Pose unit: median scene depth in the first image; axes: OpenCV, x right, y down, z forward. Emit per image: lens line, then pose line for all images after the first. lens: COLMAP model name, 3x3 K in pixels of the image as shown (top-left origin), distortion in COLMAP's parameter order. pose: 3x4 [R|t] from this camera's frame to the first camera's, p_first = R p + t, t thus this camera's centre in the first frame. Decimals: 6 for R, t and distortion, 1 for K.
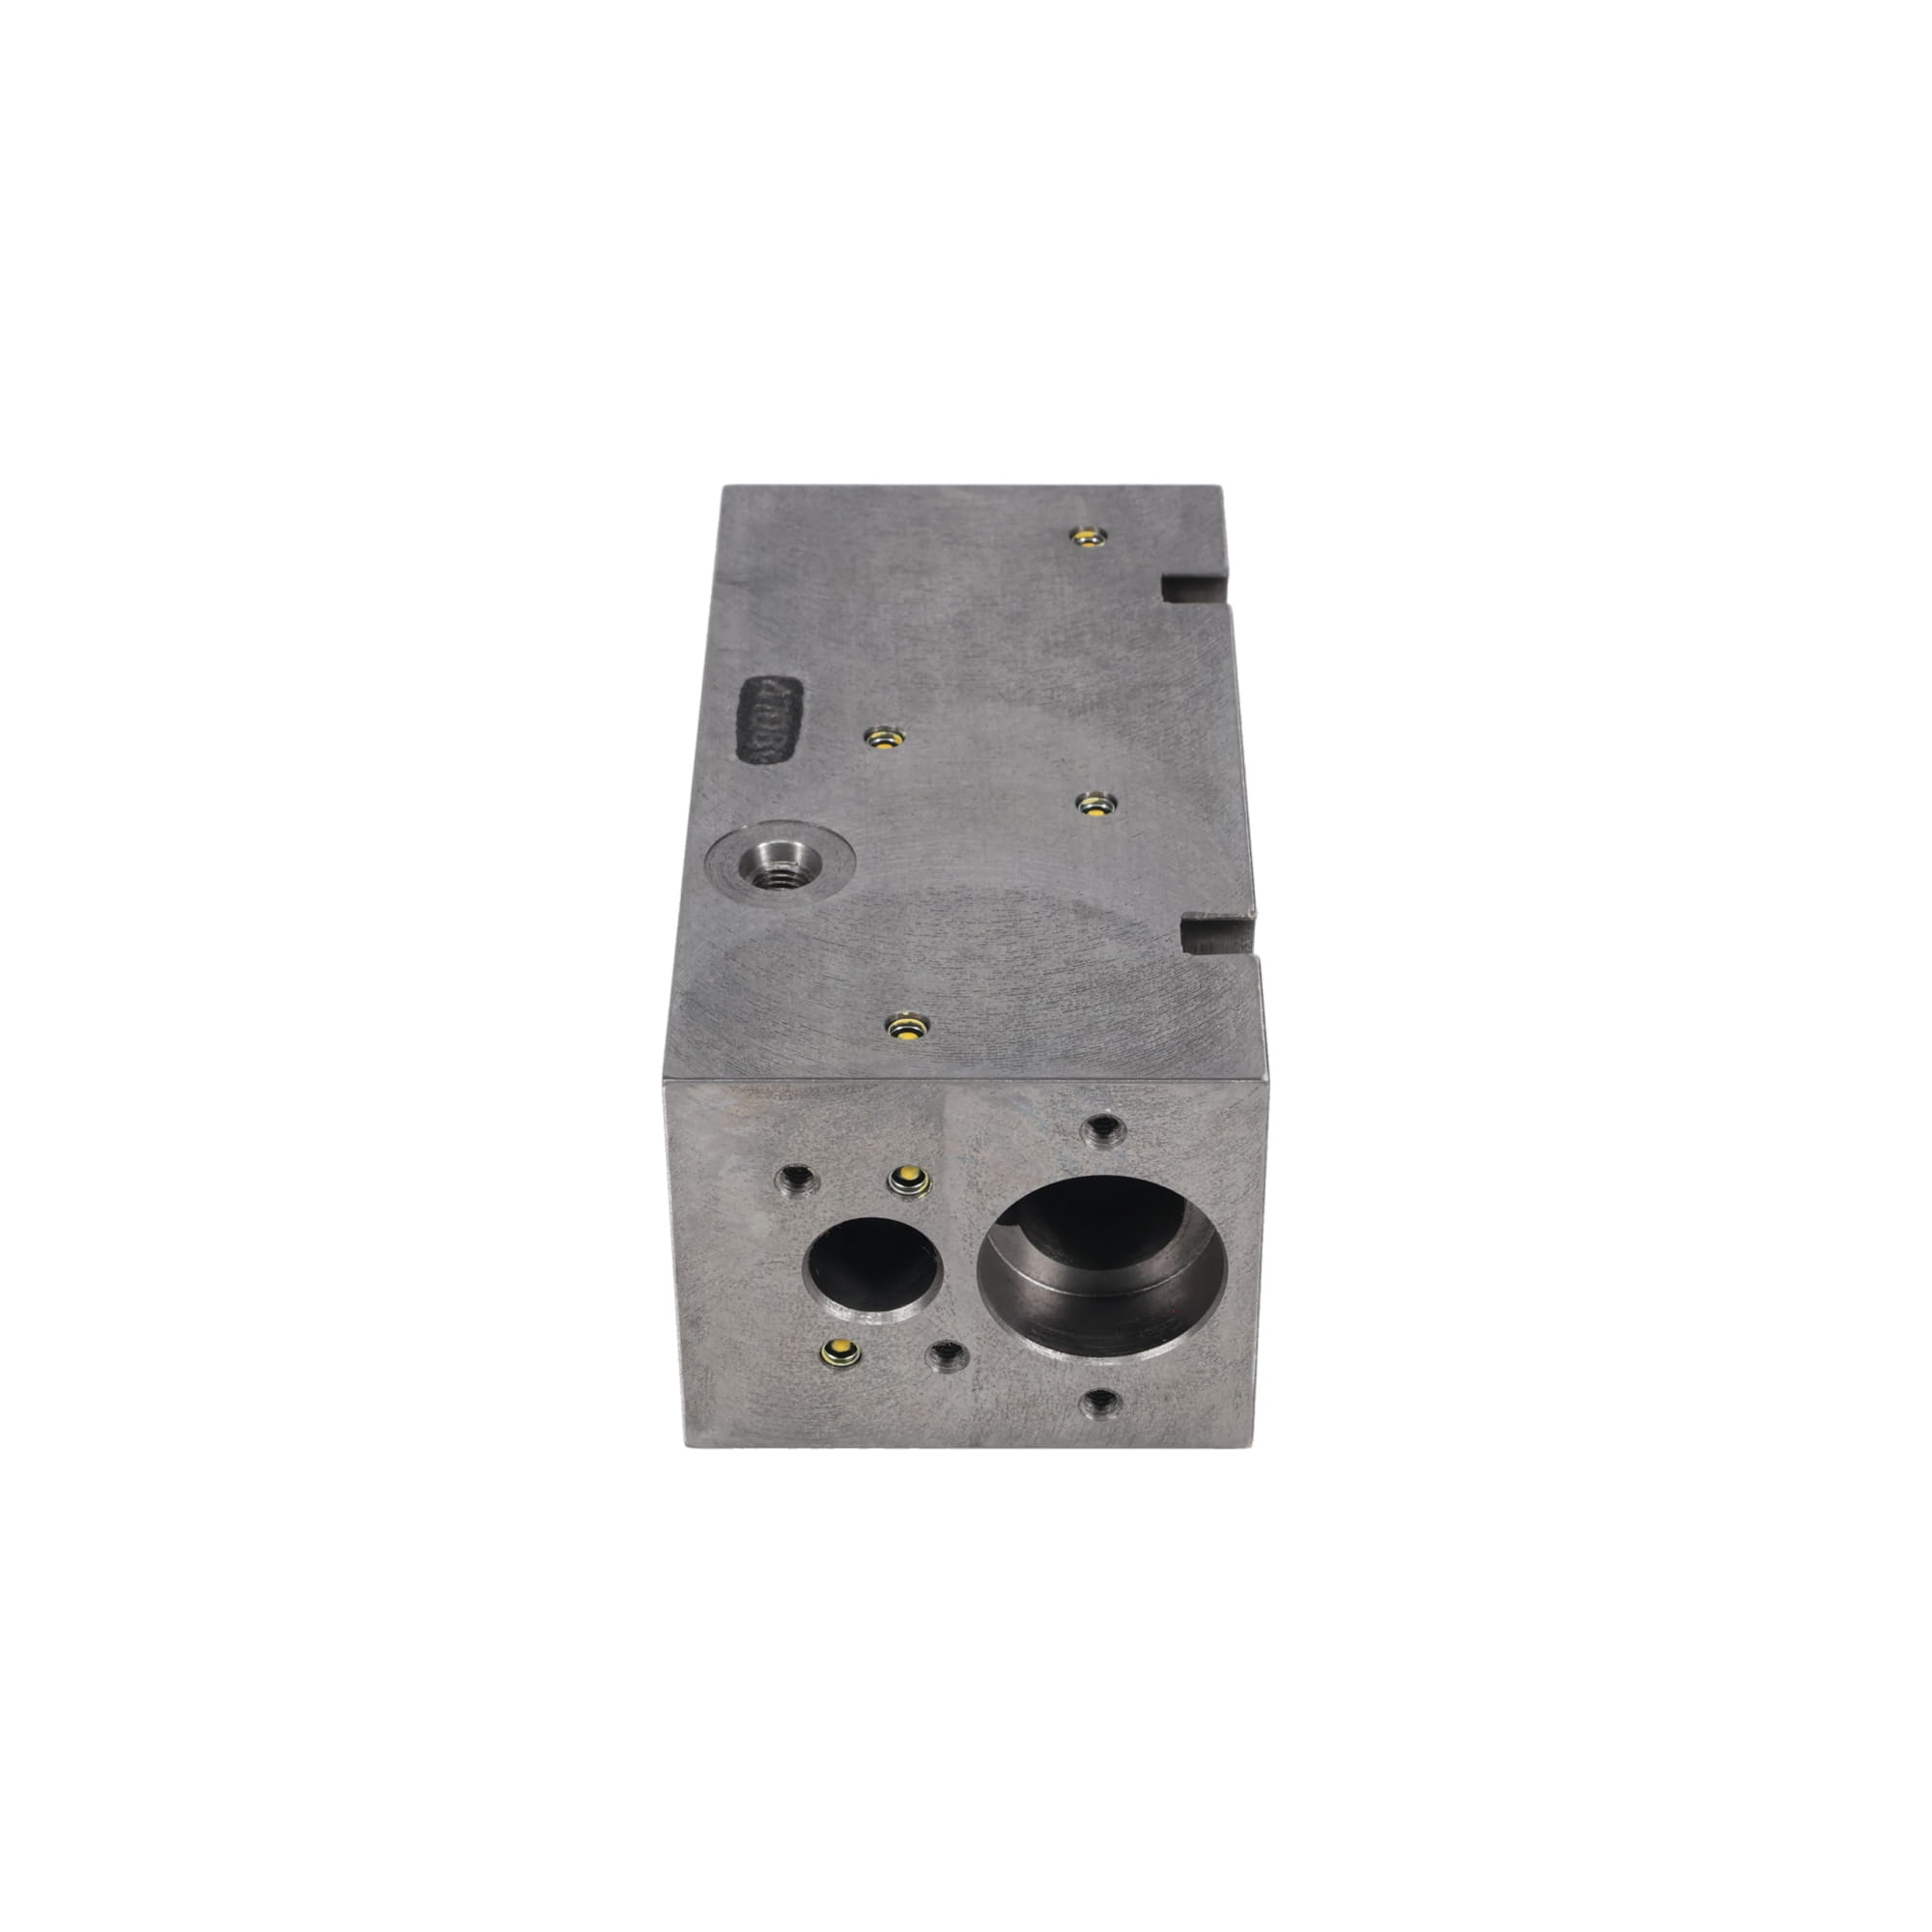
lens RADIAL K [[4311.1, 0, 966.0], [0, 4311.1, 966.0], [0, 0, 1]] dist [-0.075552, -0.086059]
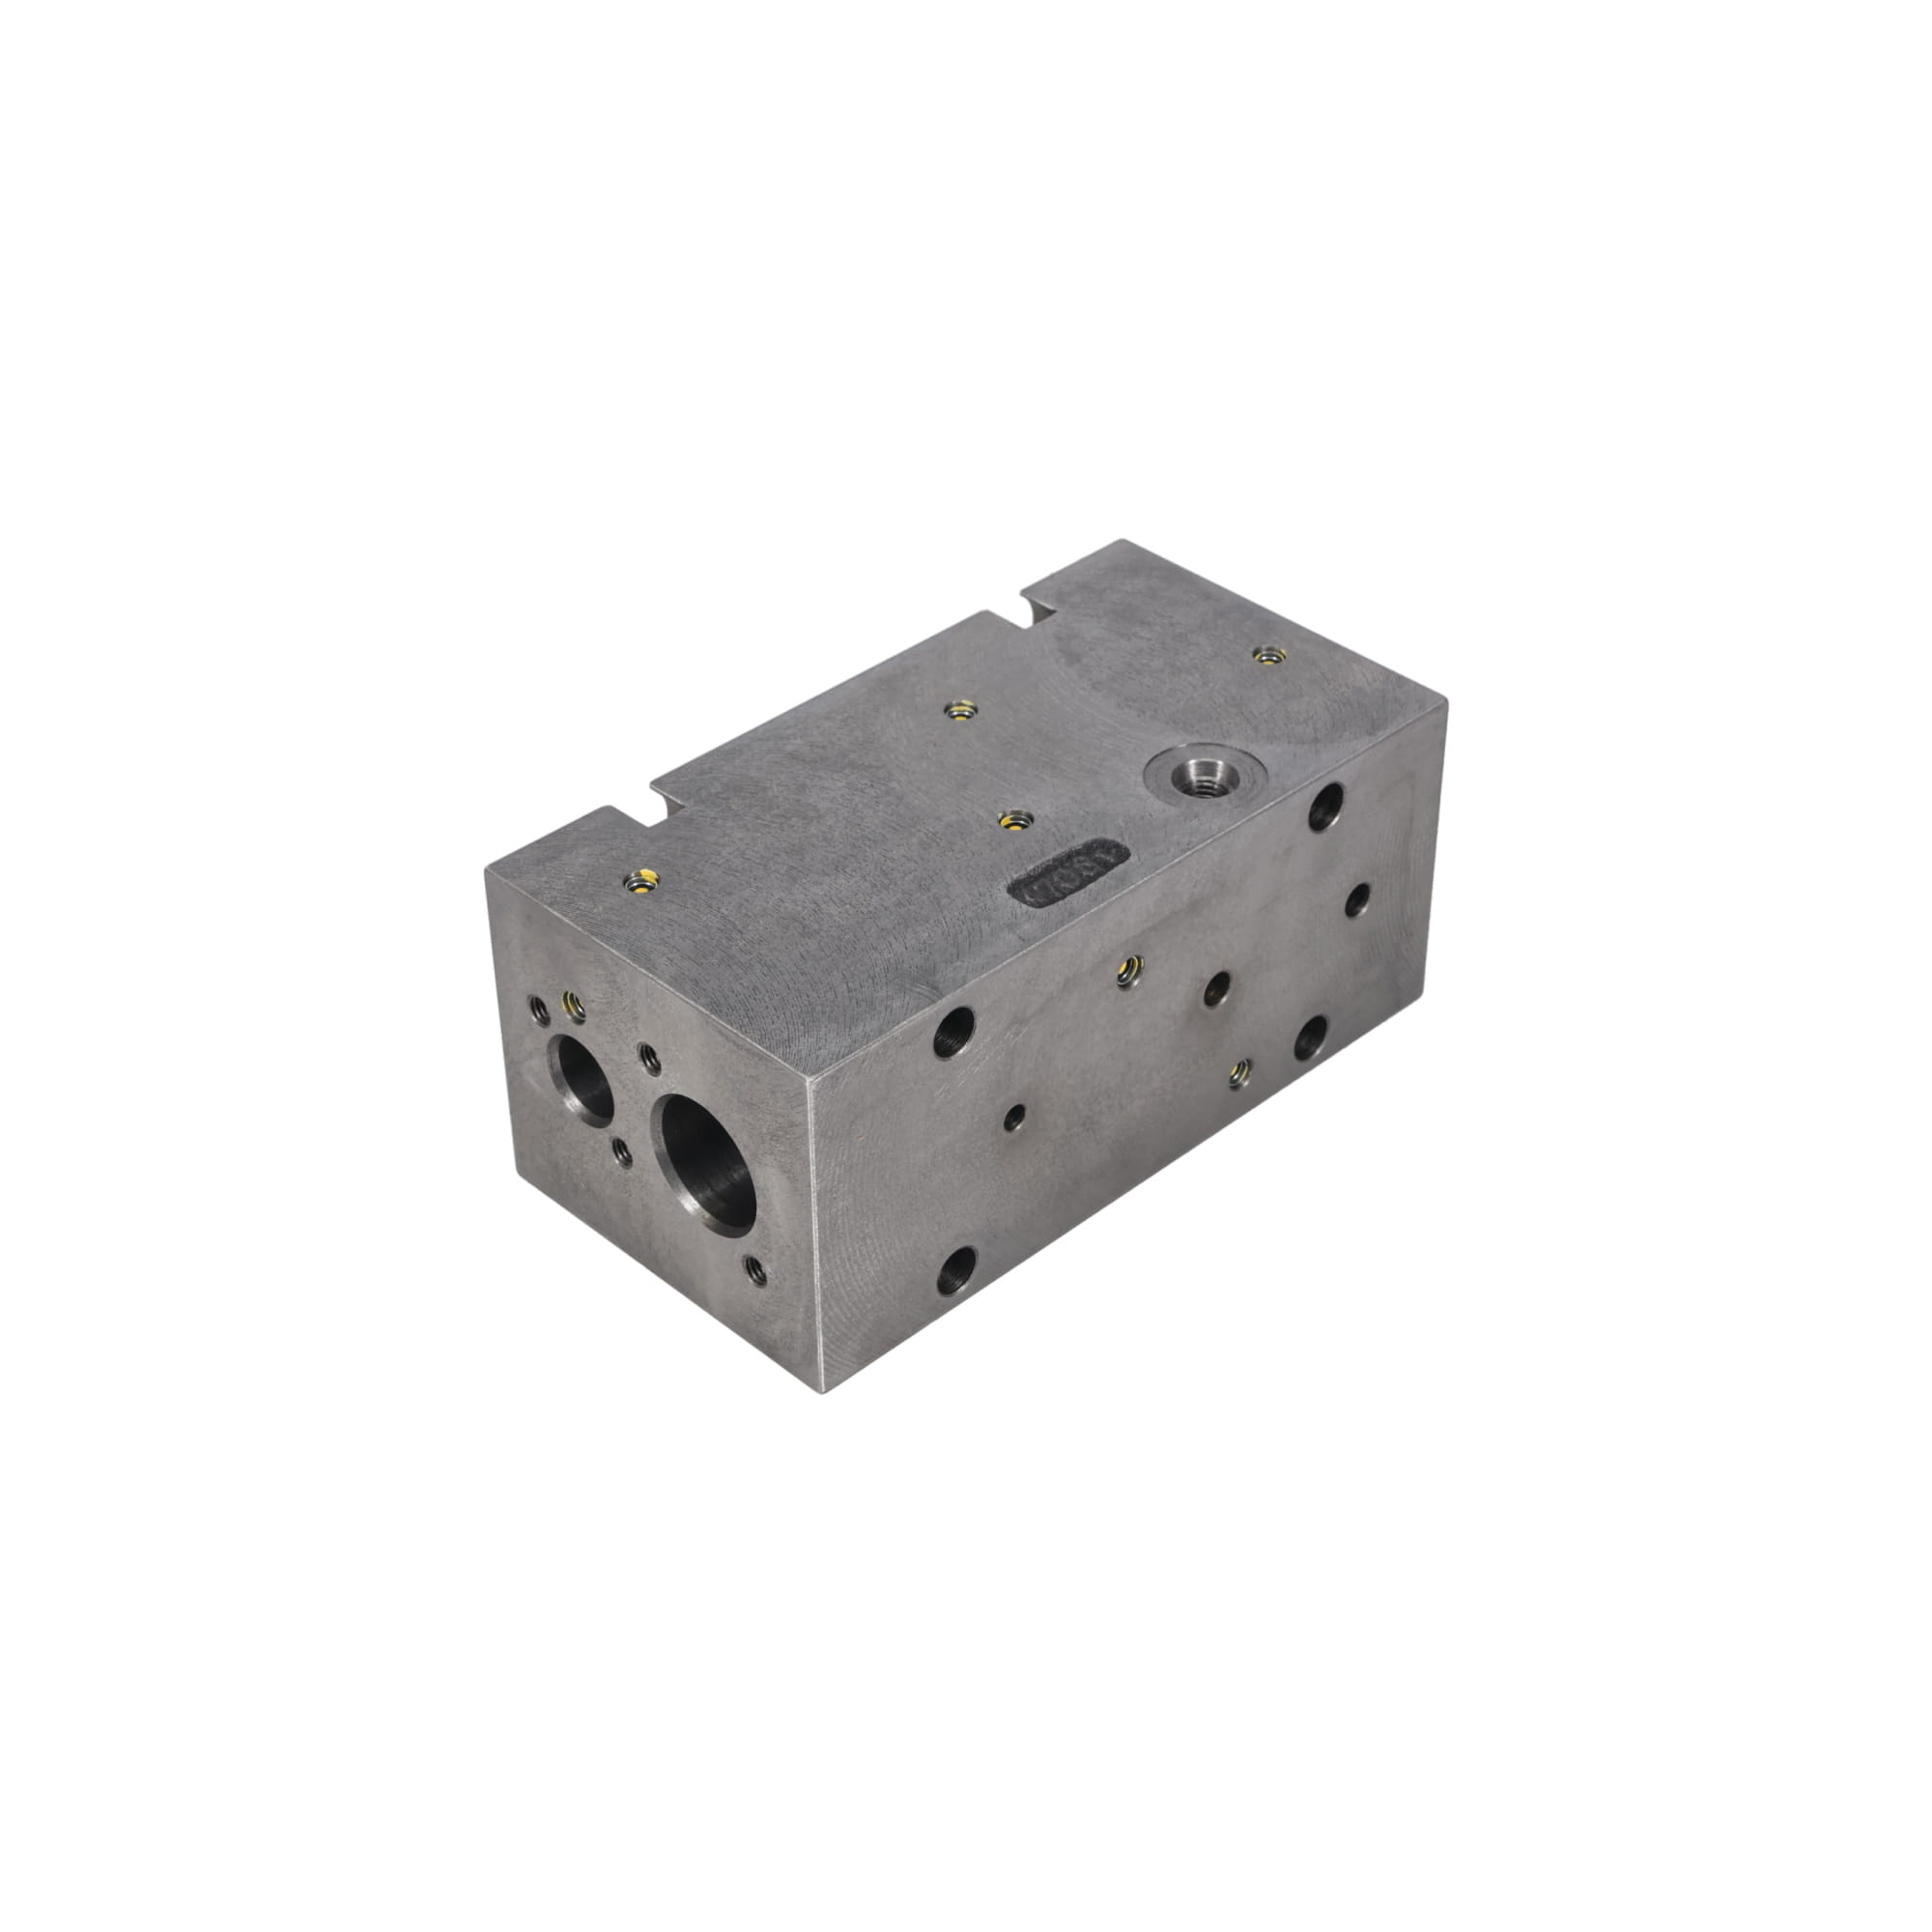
lens RADIAL K [[3646.5, 0, 966.0], [0, 3646.5, 966.0], [0, 0, 1]] dist [0.008133, 0.044752]
pose [[-0.705616, -0.419713, 0.570918, -0.568849], [0.430390, 0.386202, 0.815851, -0.819508], [-0.562913, 0.821395, -0.091869, 1.103279]]
